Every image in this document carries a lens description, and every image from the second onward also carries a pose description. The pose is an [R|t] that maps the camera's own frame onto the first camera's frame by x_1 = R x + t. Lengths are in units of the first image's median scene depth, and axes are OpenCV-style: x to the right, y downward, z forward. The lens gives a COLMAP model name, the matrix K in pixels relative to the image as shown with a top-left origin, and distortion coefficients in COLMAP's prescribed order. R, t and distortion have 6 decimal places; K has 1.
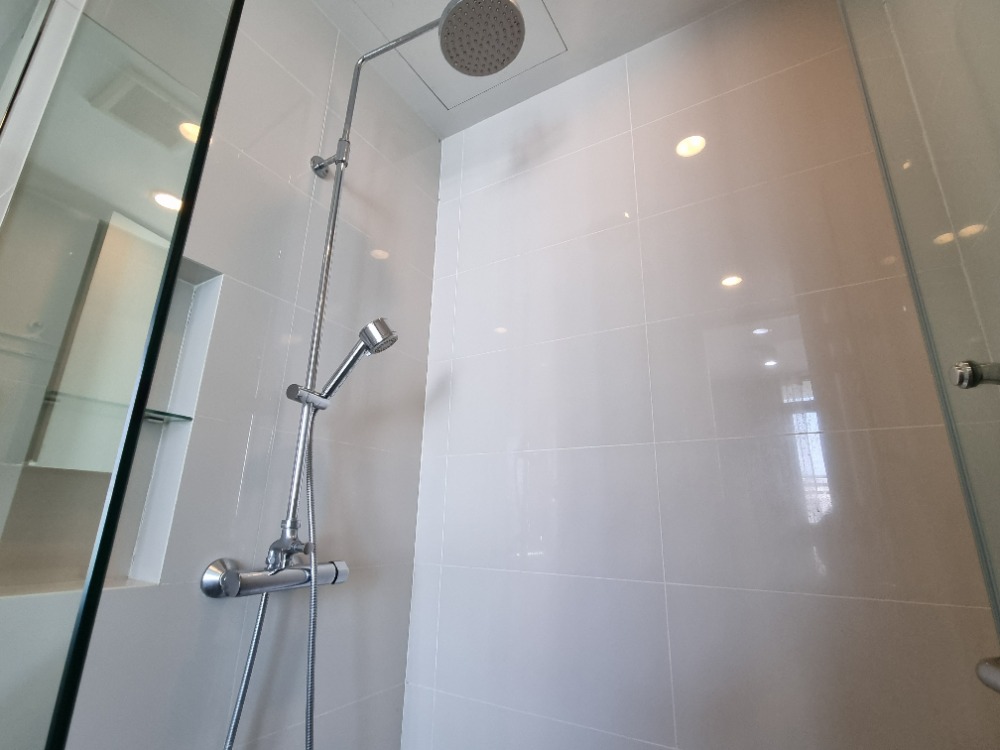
lens RADIAL K [[482.4, 0, 500.6], [0, 482.4, 374.6], [0, 0, 1]] dist [0.001062, -0.002656]
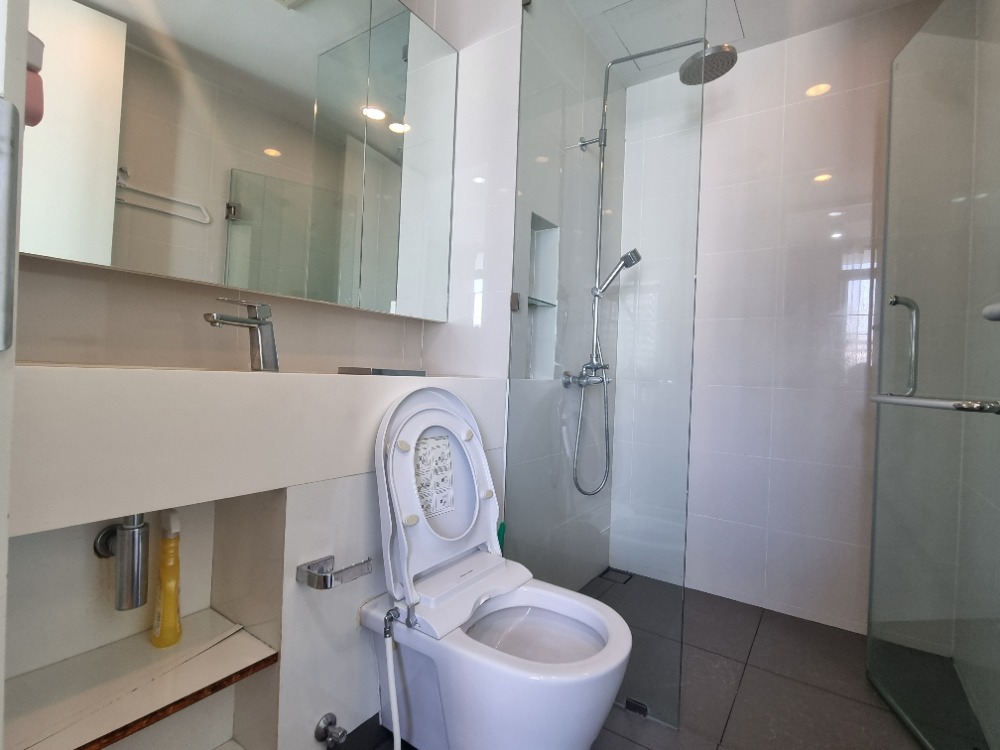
lens RADIAL K [[482.4, 0, 500.6], [0, 482.4, 374.6], [0, 0, 1]] dist [0.001062, -0.002656]
pose [[0.997941, 0.012735, -0.062863, -0.253839], [0.006271, 0.956025, 0.293219, -0.079820], [0.063833, -0.293010, 0.953976, -0.366936]]
